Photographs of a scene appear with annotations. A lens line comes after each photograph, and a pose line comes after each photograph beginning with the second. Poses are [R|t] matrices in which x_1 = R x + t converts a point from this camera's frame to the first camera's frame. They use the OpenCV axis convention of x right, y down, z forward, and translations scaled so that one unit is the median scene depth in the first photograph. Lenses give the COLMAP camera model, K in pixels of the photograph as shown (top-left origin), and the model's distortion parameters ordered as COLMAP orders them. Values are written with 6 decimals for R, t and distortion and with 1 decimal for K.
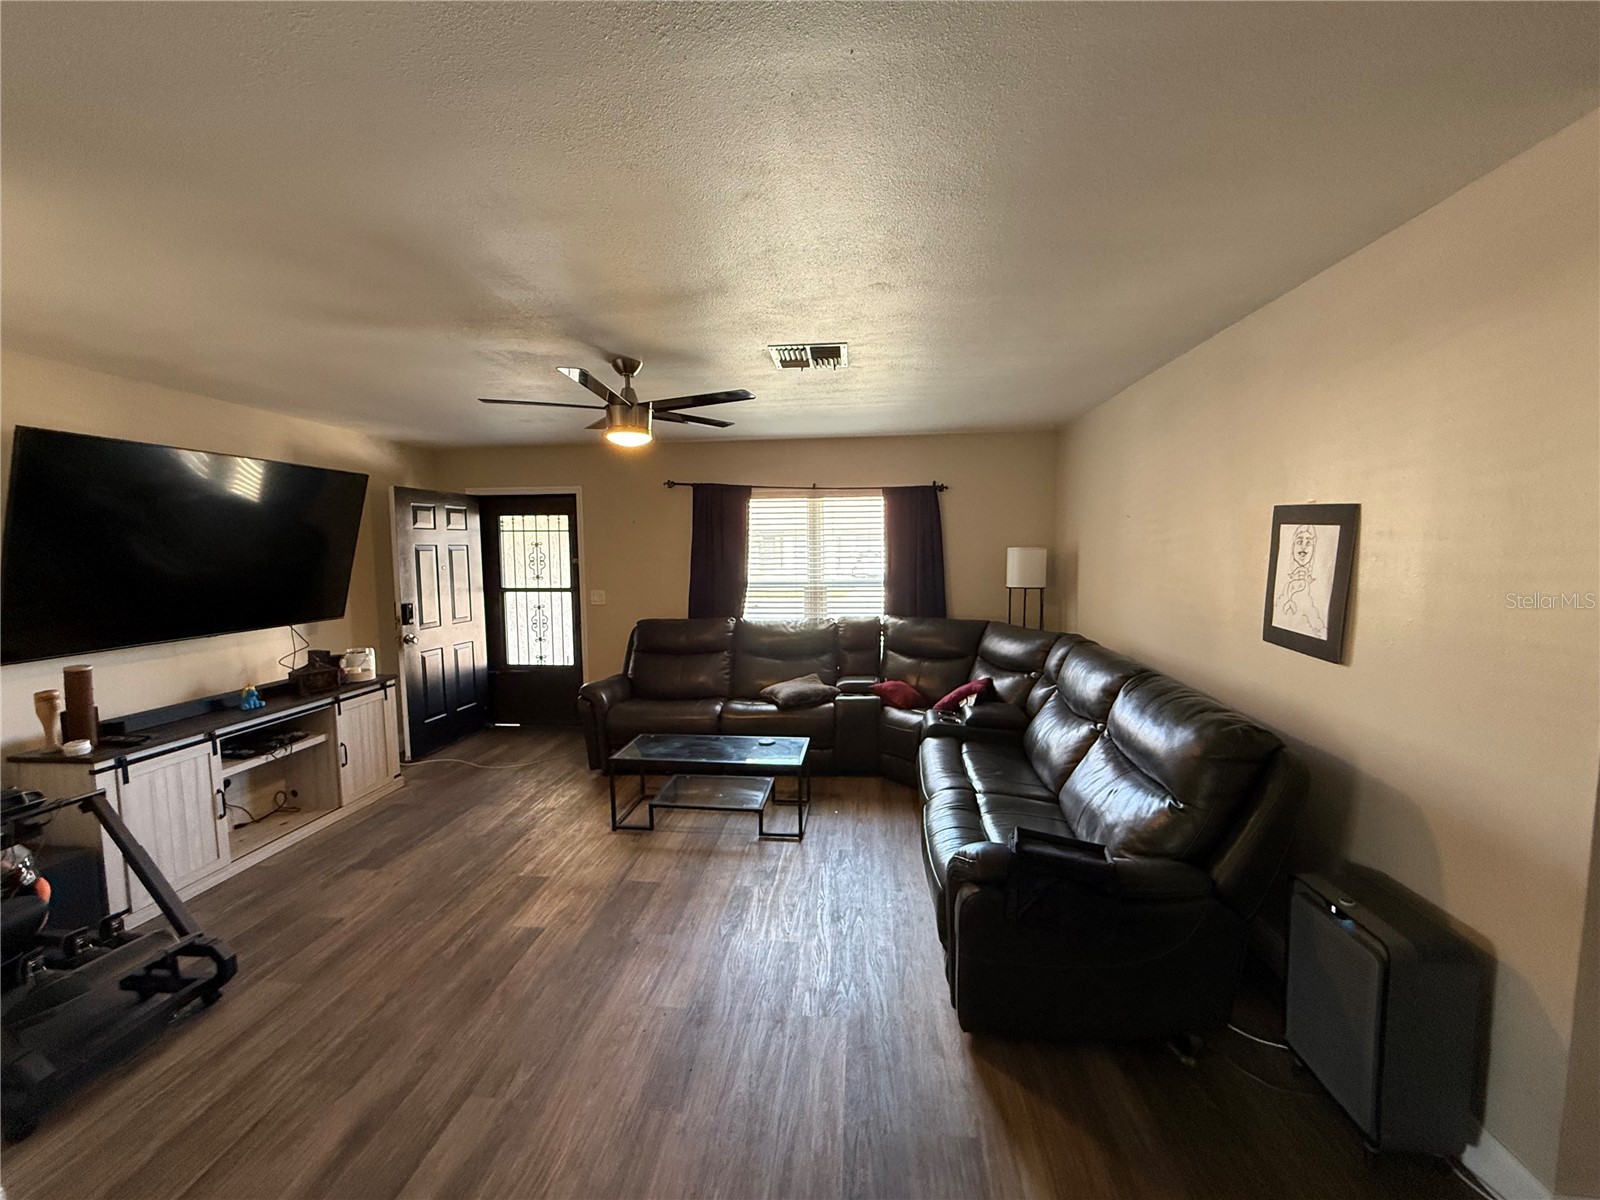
lens RADIAL K [[637.6, 0, 796.4], [0, 637.6, 600.5], [0, 0, 1]] dist [0.000358, -0.000445]
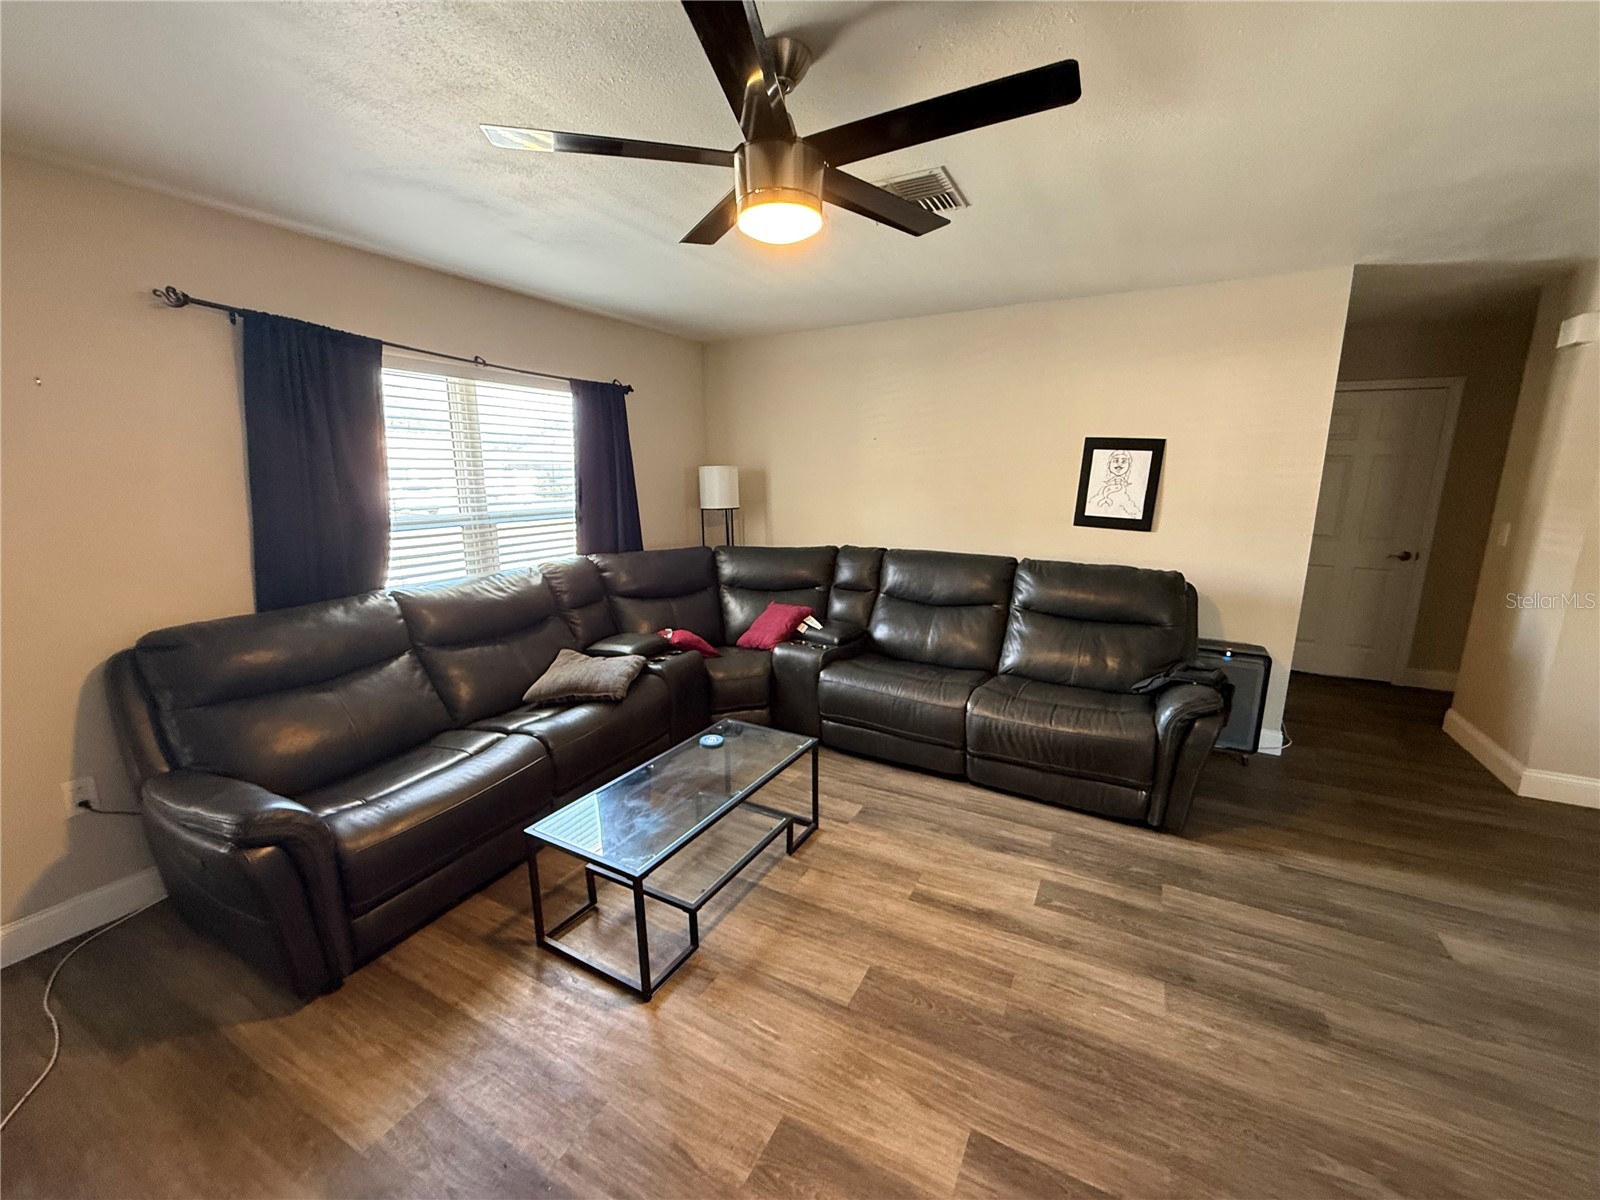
lens RADIAL K [[637.6, 0, 796.4], [0, 637.6, 600.5], [0, 0, 1]] dist [0.000358, -0.000445]
pose [[0.389008, -0.176231, 0.904221, -0.614443], [0.073971, 0.984338, 0.160022, -0.035711], [-0.918260, 0.004636, 0.395951, 0.637395]]
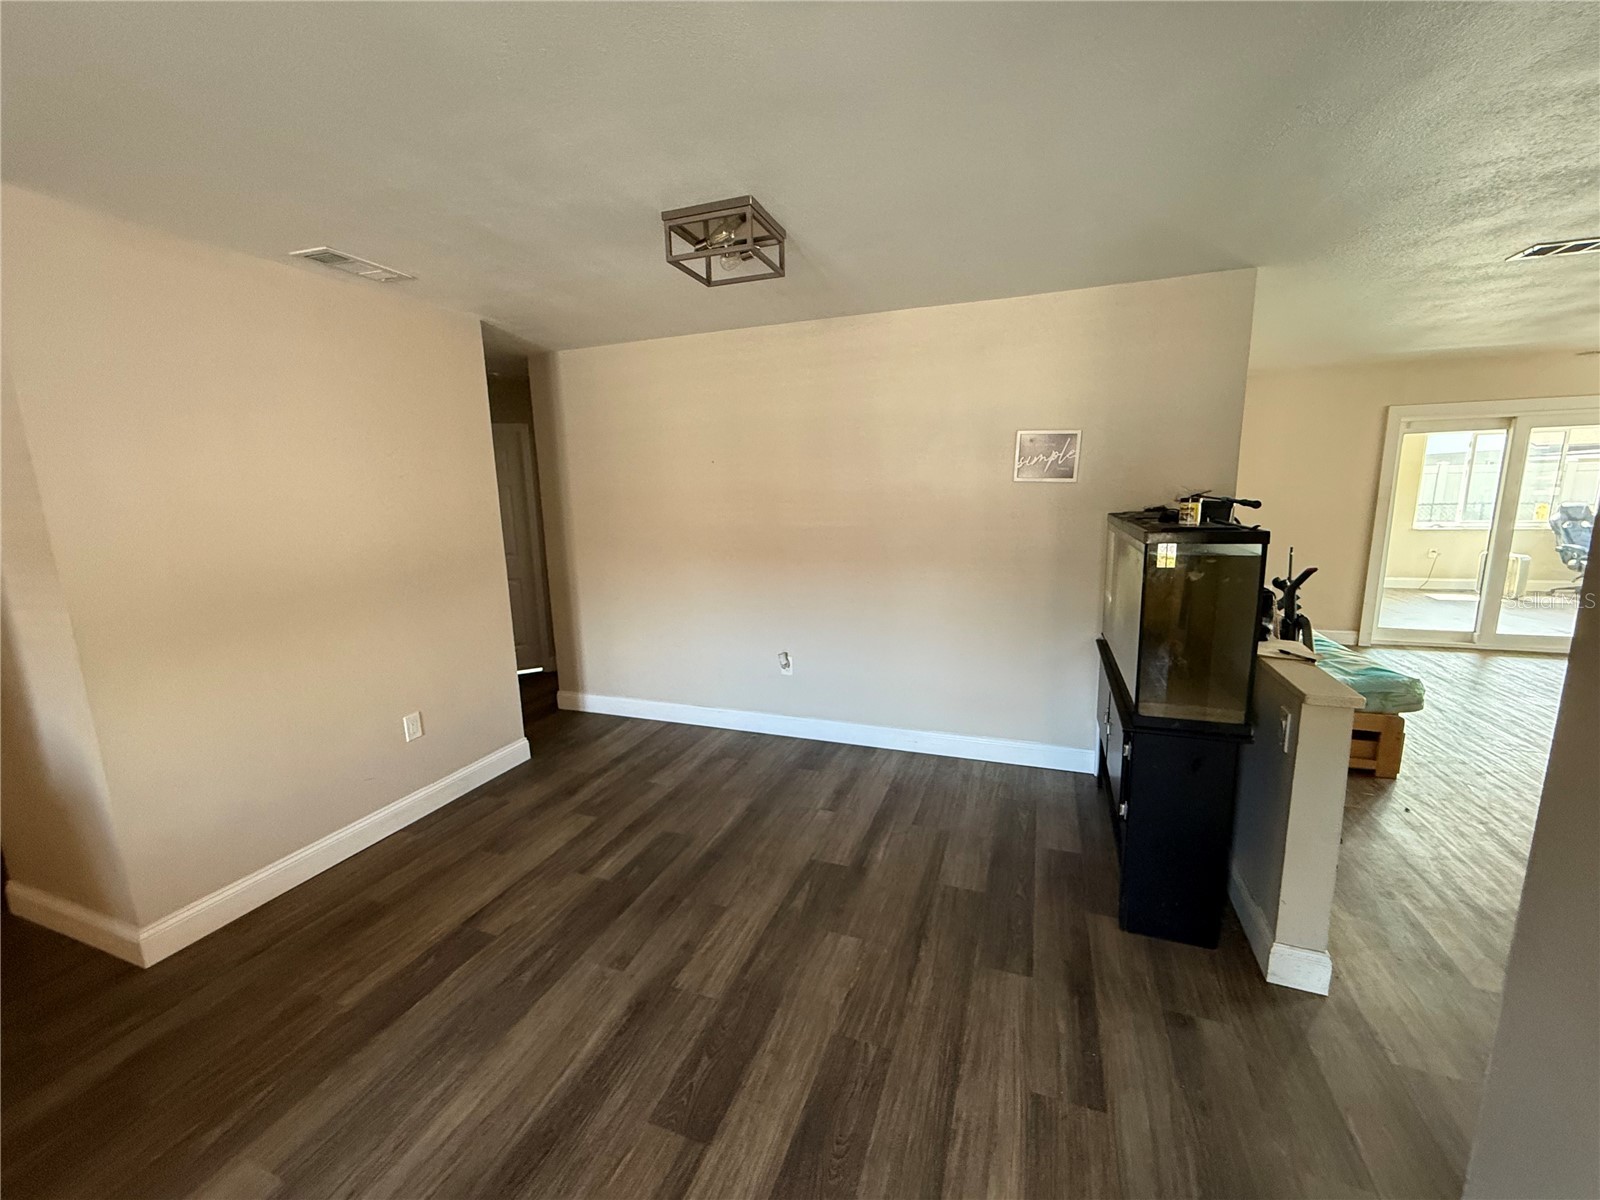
lens RADIAL K [[637.6, 0, 796.4], [0, 637.6, 600.5], [0, 0, 1]] dist [0.000358, -0.000445]
pose [[-0.964953, -0.012896, 0.262105, -0.290583], [0.055149, 0.966521, 0.250589, -0.028232], [-0.256562, 0.256262, -0.931937, 0.422710]]
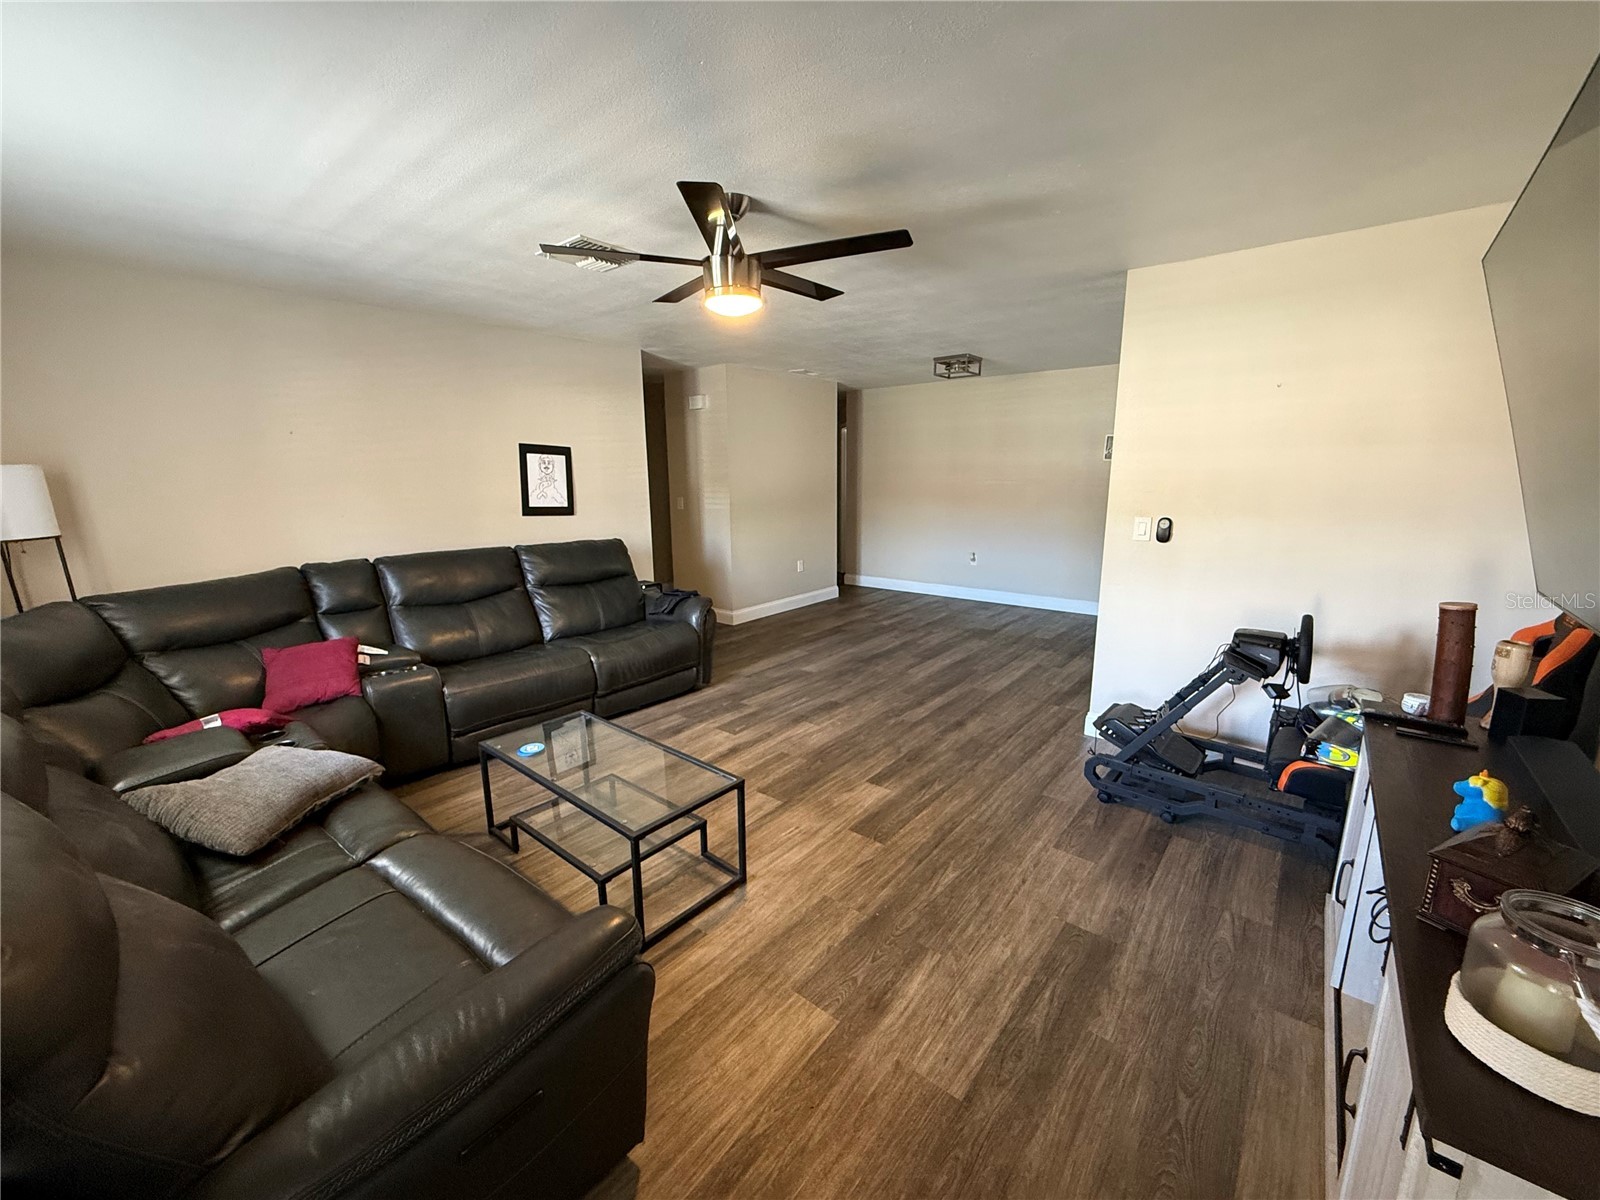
lens RADIAL K [[640.5, 0, 791.5], [0, 640.5, 607.0], [0, 0, 1]] dist [0.000525, -0.000076]
pose [[-0.826923, -0.098180, 0.553678, -0.628260], [0.065369, 0.961180, 0.268068, -0.084814], [-0.558503, 0.257864, -0.788403, 1.338961]]
